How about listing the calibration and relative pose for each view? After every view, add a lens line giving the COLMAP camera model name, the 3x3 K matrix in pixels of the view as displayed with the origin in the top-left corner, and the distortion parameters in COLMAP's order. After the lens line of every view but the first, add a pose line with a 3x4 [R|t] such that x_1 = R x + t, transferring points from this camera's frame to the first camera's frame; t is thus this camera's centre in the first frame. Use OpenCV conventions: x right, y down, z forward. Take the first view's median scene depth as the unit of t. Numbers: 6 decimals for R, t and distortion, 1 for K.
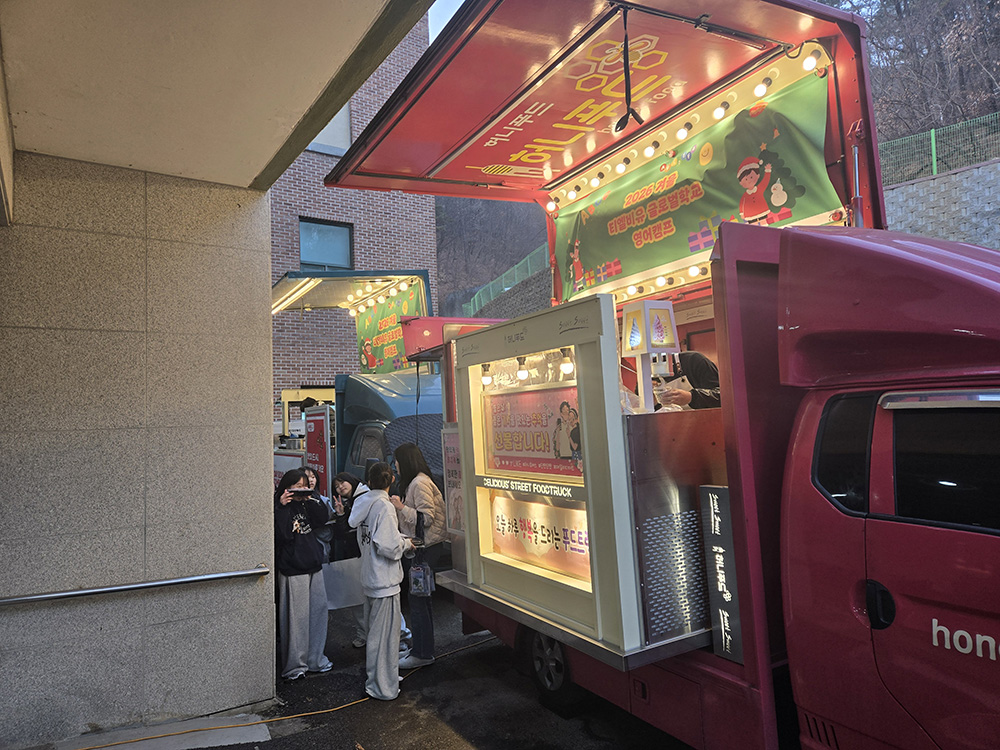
lens RADIAL K [[666.8, 0, 502.8], [0, 666.8, 371.9], [0, 0, 1]] dist [0.081199, -0.068209]
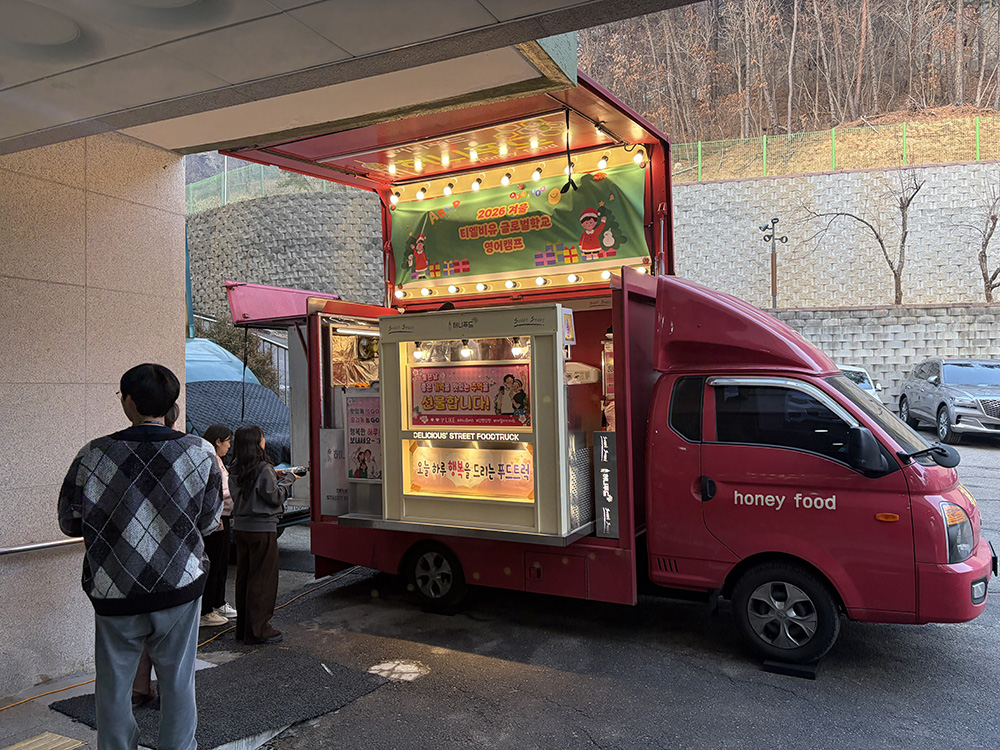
lens RADIAL K [[753.5, 0, 506.8], [0, 753.5, 371.8], [0, 0, 1]] dist [0.068712, -0.077705]
pose [[0.850084, 0.040530, 0.525085, -0.636496], [-0.060149, 0.997982, 0.020346, 0.006102], [-0.523201, -0.048879, 0.850806, -0.296562]]
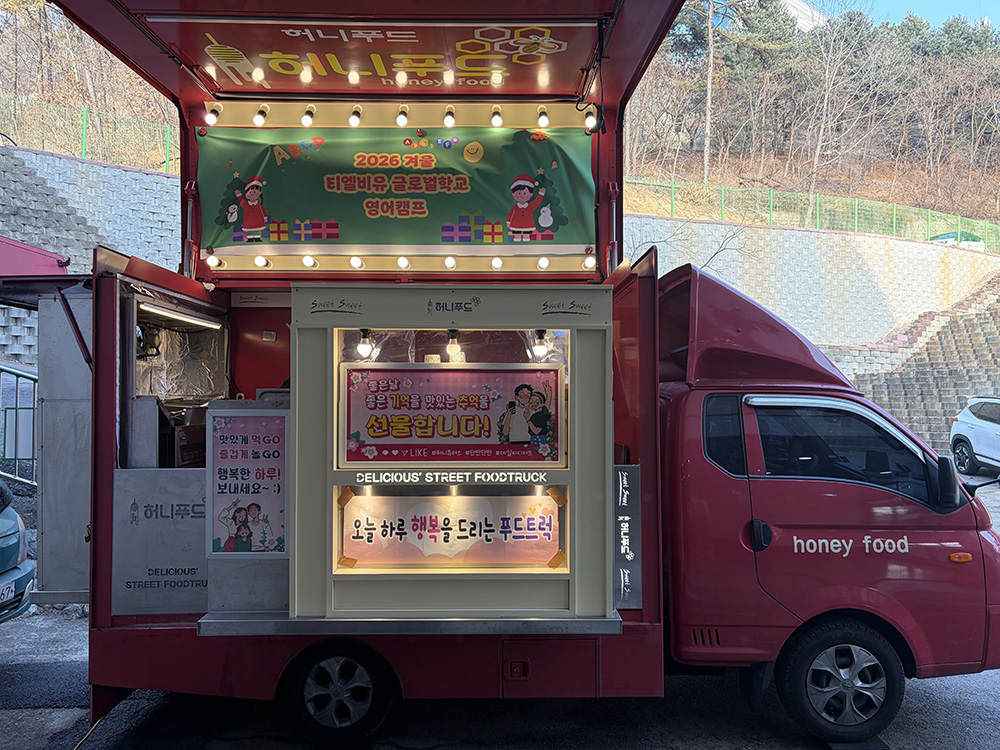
lens RADIAL K [[753.5, 0, 501.1], [0, 753.5, 373.8], [0, 0, 1]] dist [0.068712, -0.077705]
pose [[0.479412, 0.080013, 0.873935, -0.742689], [-0.086061, 0.995321, -0.043917, 0.068240], [-0.873360, -0.054157, 0.484055, 0.432945]]
